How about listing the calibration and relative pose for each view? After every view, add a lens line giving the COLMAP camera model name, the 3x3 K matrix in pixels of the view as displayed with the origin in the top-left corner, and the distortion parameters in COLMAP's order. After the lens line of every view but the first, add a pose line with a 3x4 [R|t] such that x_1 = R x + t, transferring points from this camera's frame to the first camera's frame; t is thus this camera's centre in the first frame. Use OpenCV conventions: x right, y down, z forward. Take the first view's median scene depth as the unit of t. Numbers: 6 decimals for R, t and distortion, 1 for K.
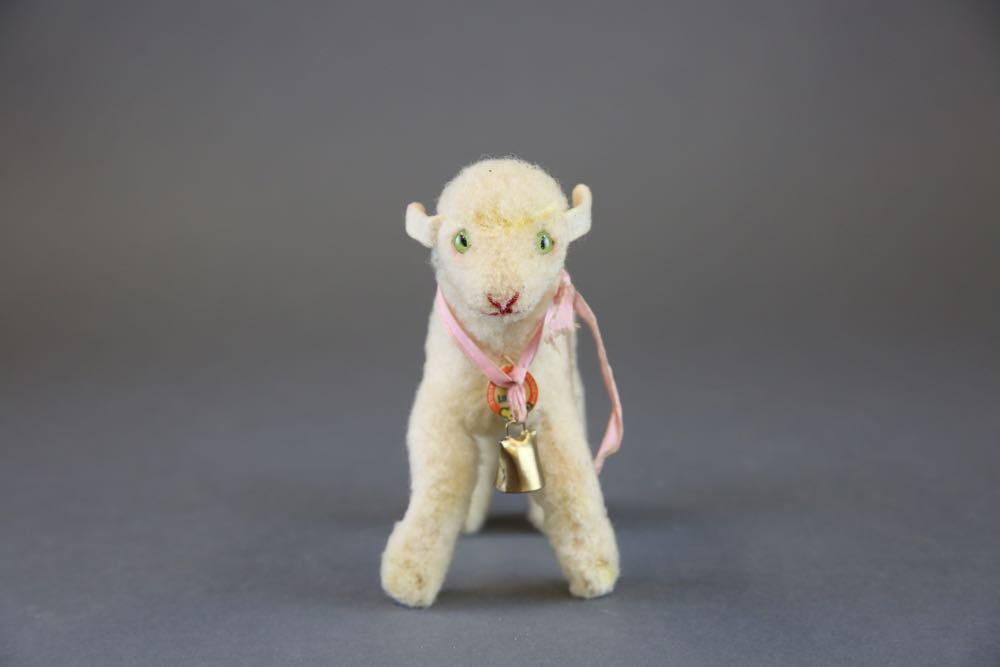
lens RADIAL K [[1991.8, 0, 499.9], [0, 1991.8, 337.6], [0, 0, 1]] dist [0.437042, 0.000000]
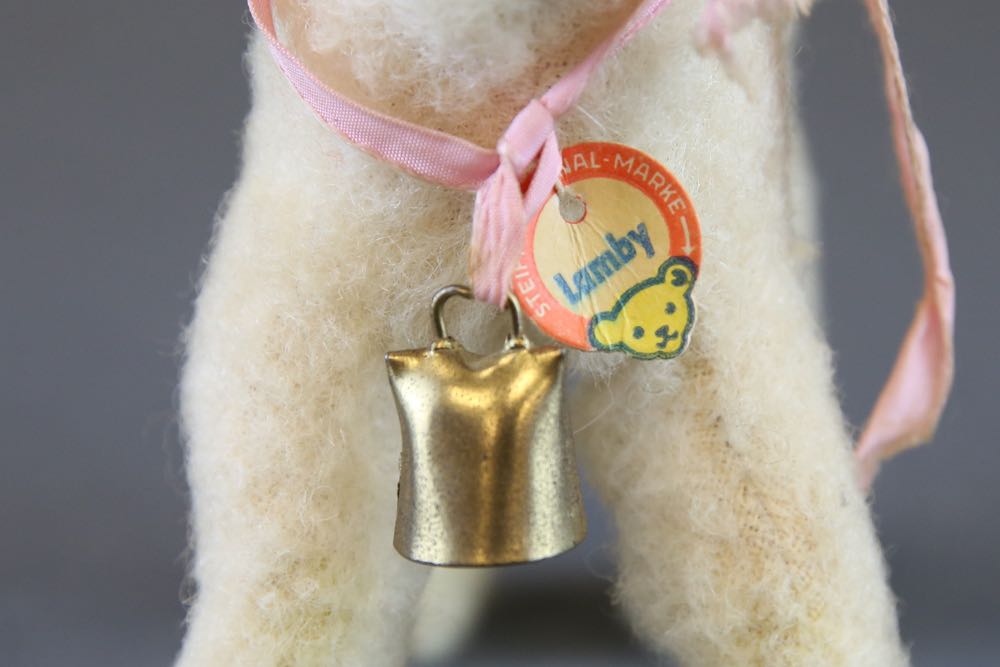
lens RADIAL K [[1991.8, 0, 500.6], [0, 1991.8, 336.3], [0, 0, 1]] dist [0.437042, 0.000000]
pose [[0.999829, 0.018475, -0.001161, -0.003021], [-0.018264, 0.994753, 0.100662, 0.014278], [0.003014, -0.100624, 0.994920, 0.729241]]
